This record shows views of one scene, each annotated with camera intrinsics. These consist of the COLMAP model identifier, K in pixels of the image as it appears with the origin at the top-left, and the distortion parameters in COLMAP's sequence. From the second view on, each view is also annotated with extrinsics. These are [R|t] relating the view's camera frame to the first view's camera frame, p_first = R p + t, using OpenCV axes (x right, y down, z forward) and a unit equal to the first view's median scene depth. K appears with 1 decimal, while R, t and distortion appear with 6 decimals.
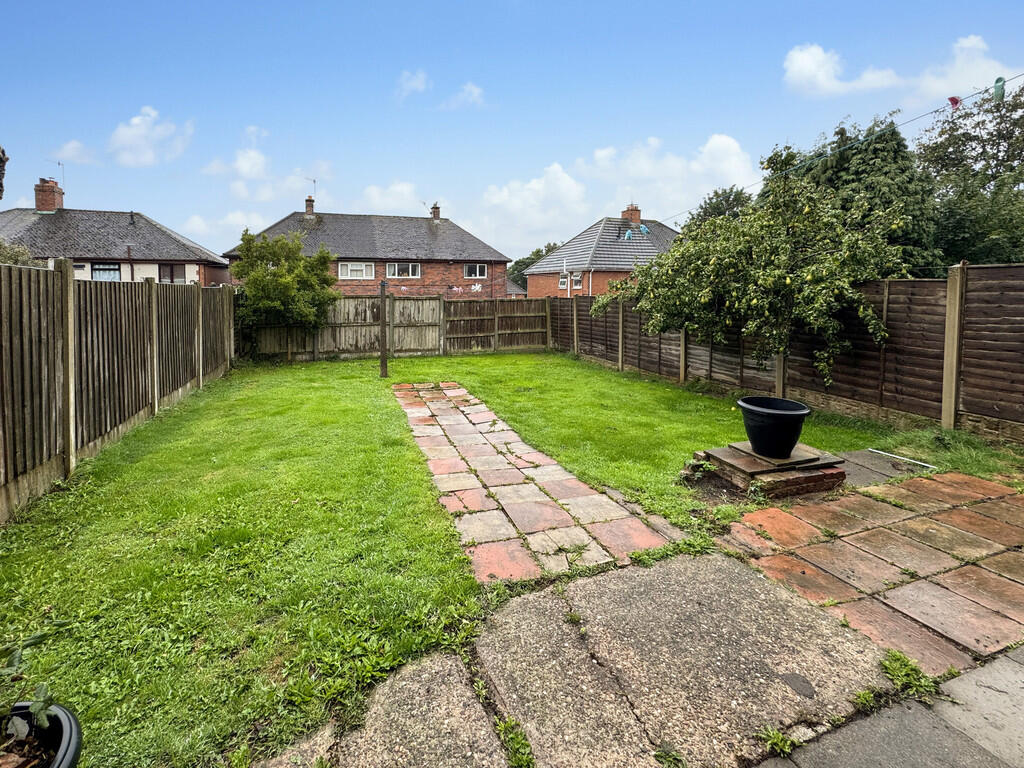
lens RADIAL K [[427.3, 0, 511.3], [0, 427.3, 306.5], [0, 0, 1]] dist [-0.000652, -0.000128]
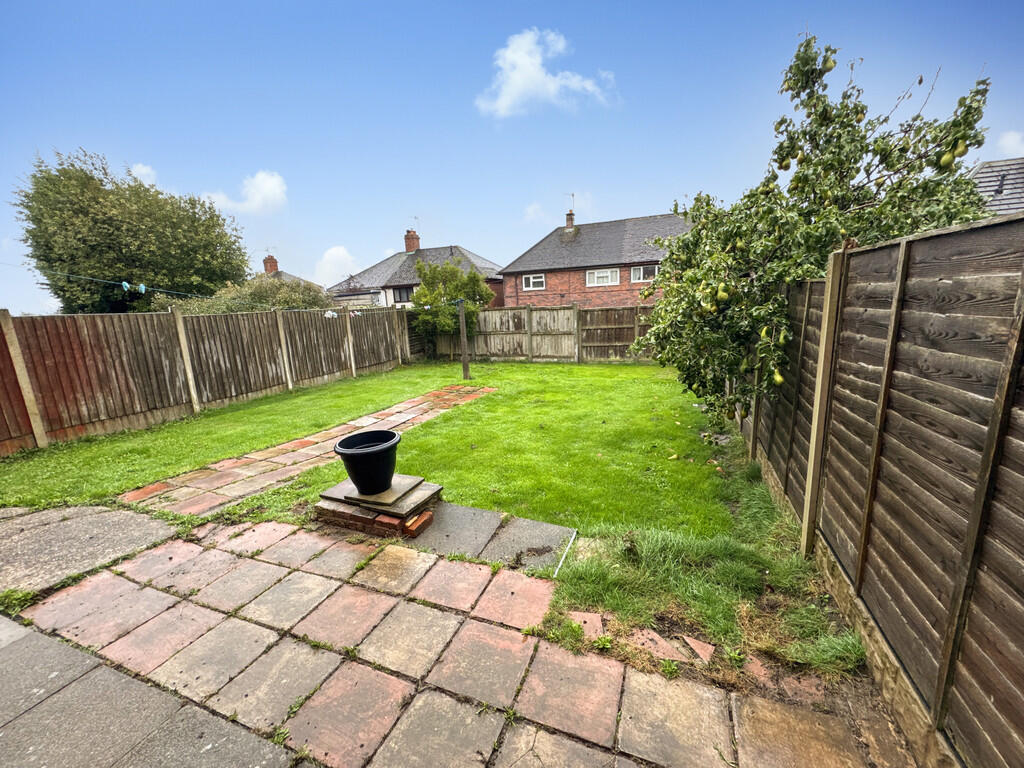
lens RADIAL K [[409.4, 0, 512.0], [0, 409.4, 384.0], [0, 0, 1]] dist [-0.003358, -0.000074]
pose [[0.775613, 0.089770, -0.624792, 0.352649], [0.024923, 0.984708, 0.172422, -0.011687], [0.630716, -0.149305, 0.761515, 0.127867]]
